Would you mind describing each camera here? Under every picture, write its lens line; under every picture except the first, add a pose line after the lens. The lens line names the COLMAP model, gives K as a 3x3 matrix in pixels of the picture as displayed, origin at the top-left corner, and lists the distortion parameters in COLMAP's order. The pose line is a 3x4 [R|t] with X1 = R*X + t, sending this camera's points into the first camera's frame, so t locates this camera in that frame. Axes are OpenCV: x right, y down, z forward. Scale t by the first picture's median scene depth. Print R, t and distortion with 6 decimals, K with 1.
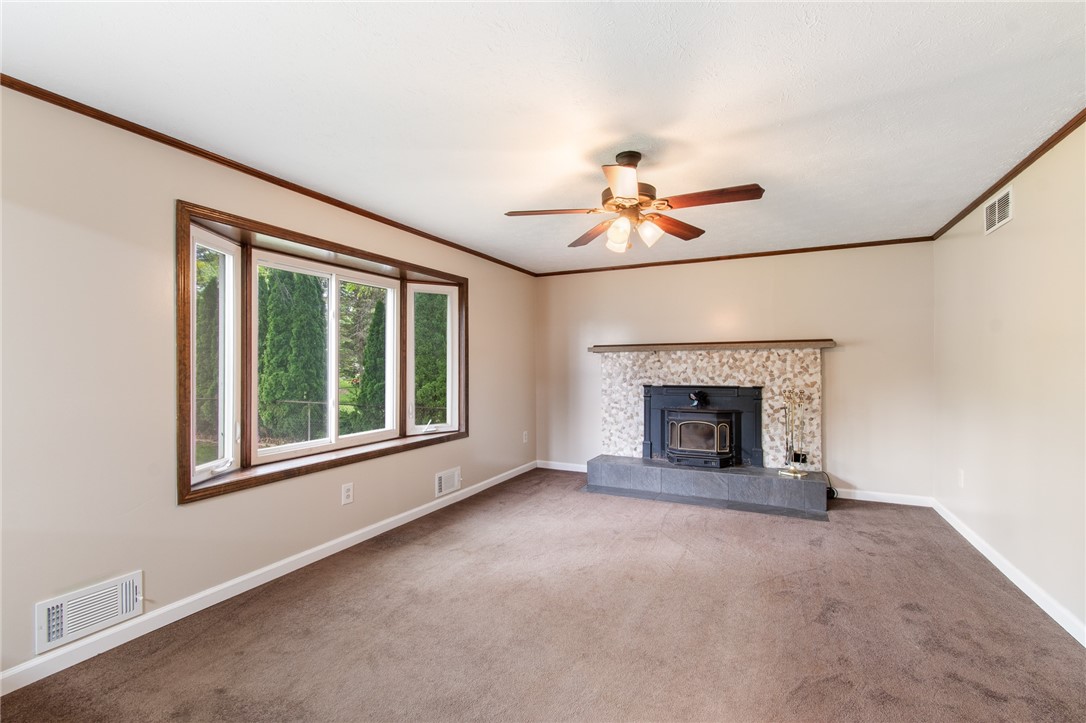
lens RADIAL K [[477.8, 0, 542.4], [0, 477.8, 364.9], [0, 0, 1]] dist [-0.000037, -0.000067]
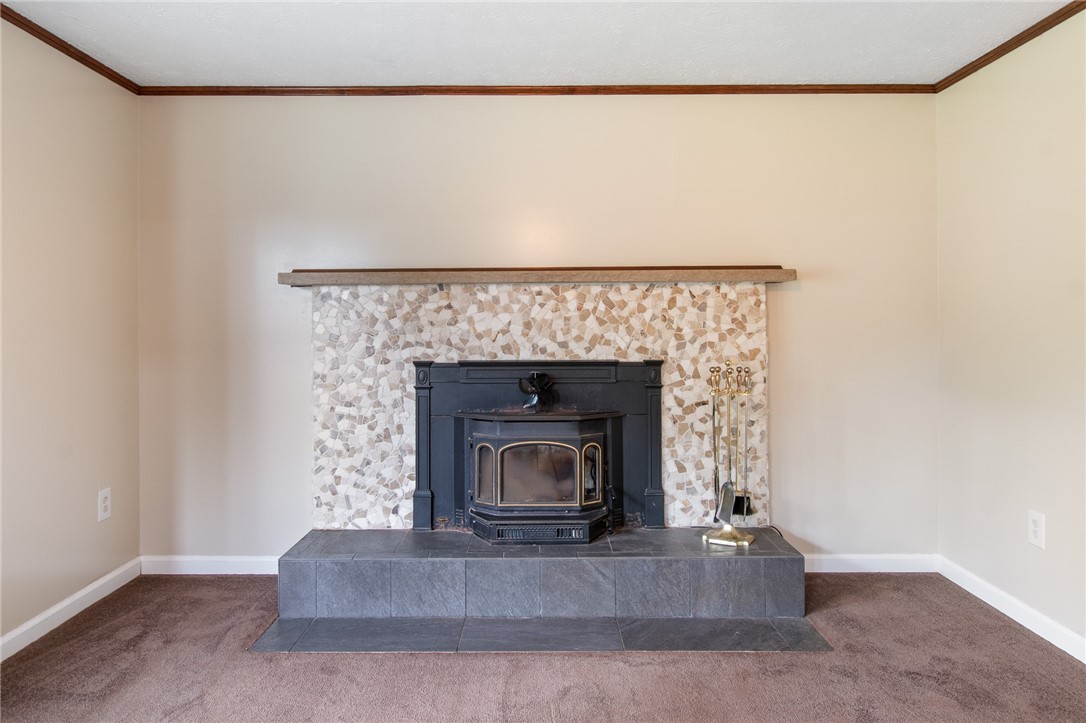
lens RADIAL K [[704.0, 0, 530.1], [0, 704.0, 326.1], [0, 0, 1]] dist [0.002714, -0.001273]
pose [[0.898587, -0.000381, 0.438796, 0.027135], [-0.000044, 1.000000, 0.000958, 0.009756], [-0.438796, -0.000880, 0.898586, 0.412436]]
